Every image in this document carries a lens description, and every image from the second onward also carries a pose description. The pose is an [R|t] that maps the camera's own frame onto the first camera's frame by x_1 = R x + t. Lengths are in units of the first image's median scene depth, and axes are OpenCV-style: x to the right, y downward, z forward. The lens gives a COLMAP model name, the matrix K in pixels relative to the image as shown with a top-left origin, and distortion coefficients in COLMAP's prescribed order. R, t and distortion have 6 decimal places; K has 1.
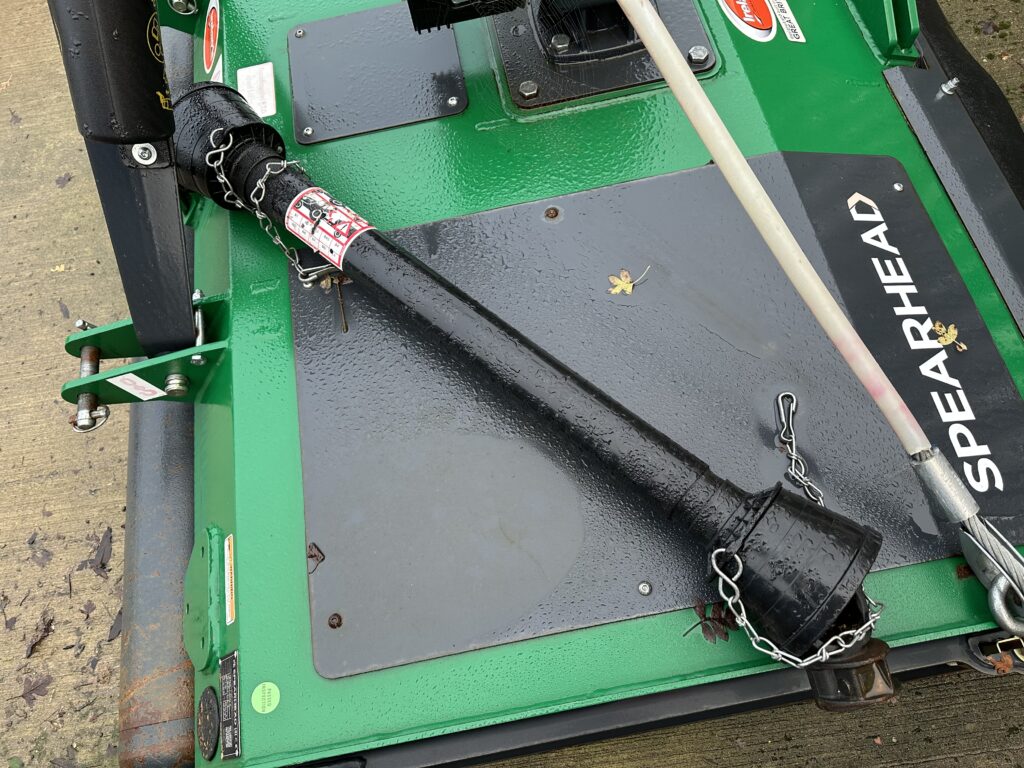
lens RADIAL K [[720.4, 0, 513.2], [0, 720.4, 388.8], [0, 0, 1]] dist [0.056590, -0.067543]
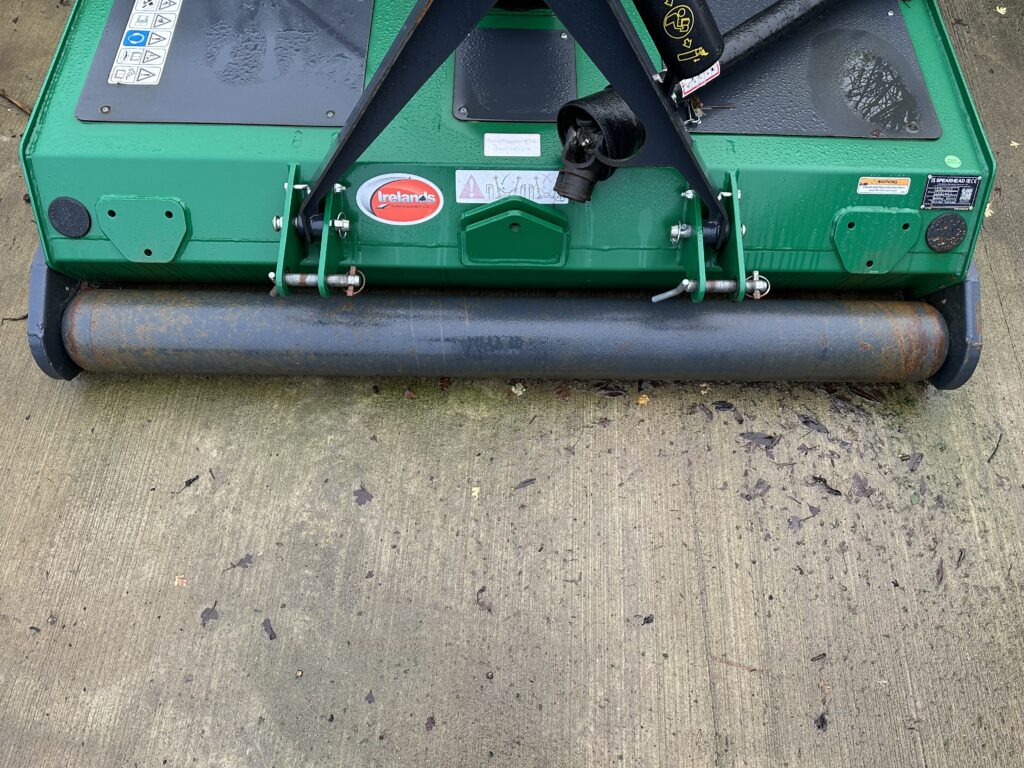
lens RADIAL K [[720.4, 0, 516.2], [0, 720.4, 381.9], [0, 0, 1]] dist [0.056590, -0.067543]
pose [[0.172490, -0.840960, 0.512868, -1.454987], [0.889289, 0.356851, 0.286047, -0.666185], [-0.423572, 0.406747, 0.809410, 0.146832]]
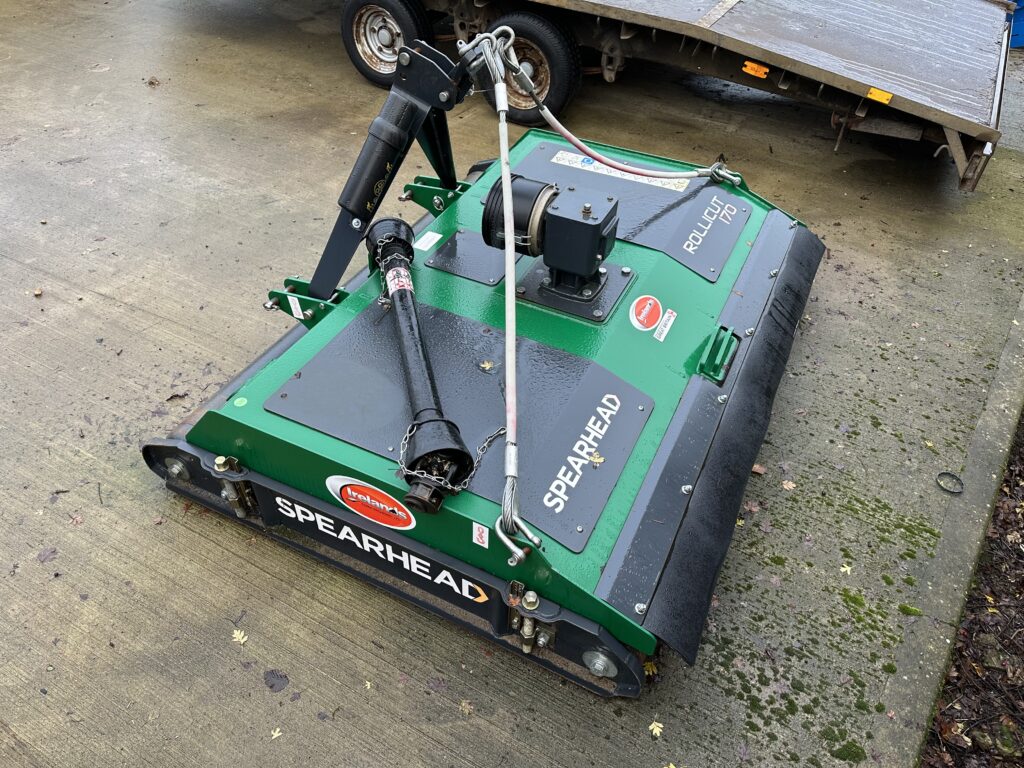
lens RADIAL K [[720.4, 0, 510.1], [0, 720.4, 385.5], [0, 0, 1]] dist [0.056590, -0.067543]
pose [[0.800296, 0.486123, -0.351014, 0.860965], [-0.583391, 0.766501, -0.268571, 0.376951], [0.138494, 0.419715, 0.897028, -0.753390]]
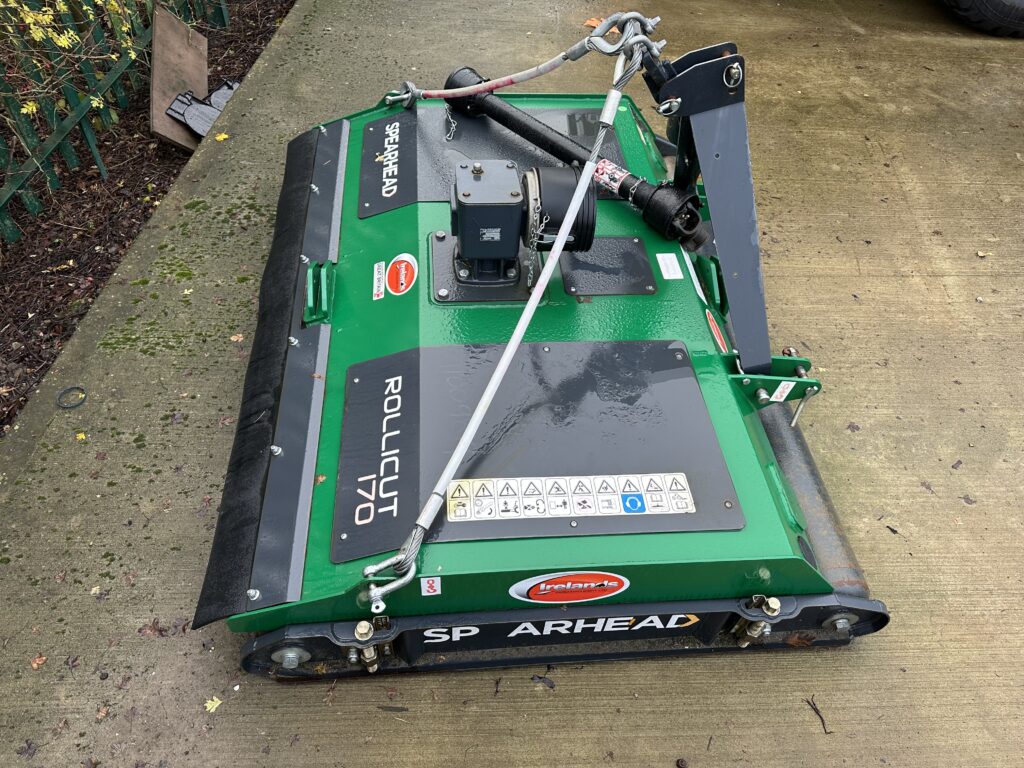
lens RADIAL K [[720.4, 0, 505.6], [0, 720.4, 396.4], [0, 0, 1]] dist [0.056590, -0.067543]
pose [[-0.994778, -0.044310, 0.091944, -0.129618], [0.102046, -0.448460, 0.887958, -2.414919], [0.001888, 0.892704, 0.450640, 0.499732]]
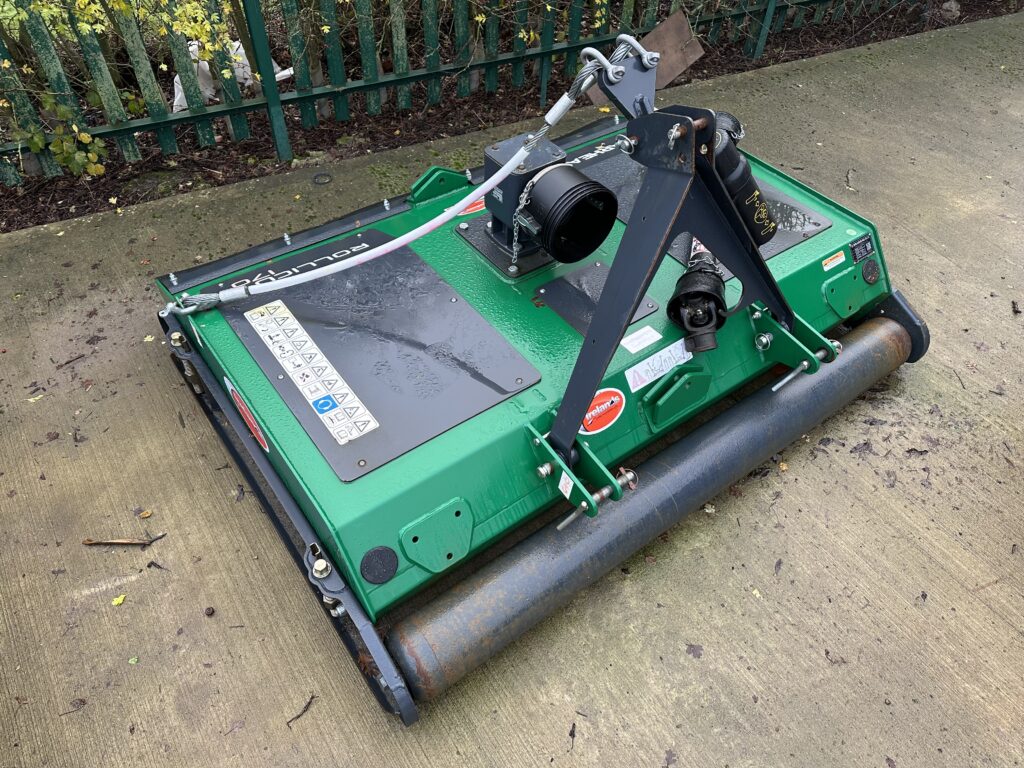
lens RADIAL K [[720.4, 0, 505.3], [0, 720.4, 388.2], [0, 0, 1]] dist [0.056590, -0.067543]
pose [[-0.445293, -0.606187, 0.658977, -1.499698], [0.828326, 0.000565, 0.560247, -1.744508], [-0.339986, 0.795322, 0.501869, 0.378067]]
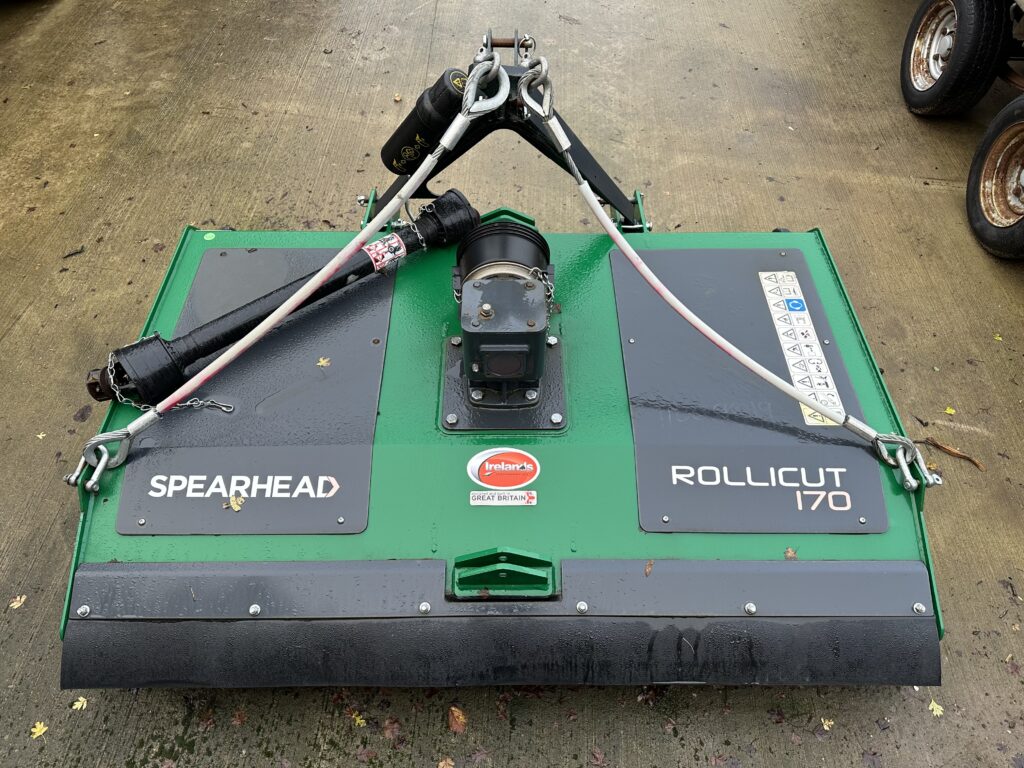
lens RADIAL K [[720.4, 0, 513.7], [0, 720.4, 394.0], [0, 0, 1]] dist [0.056590, -0.067543]
pose [[-0.168679, 0.831485, -0.529321, 1.044197], [-0.904865, 0.082318, 0.417664, -1.273857], [0.390854, 0.549415, 0.738496, -0.183802]]
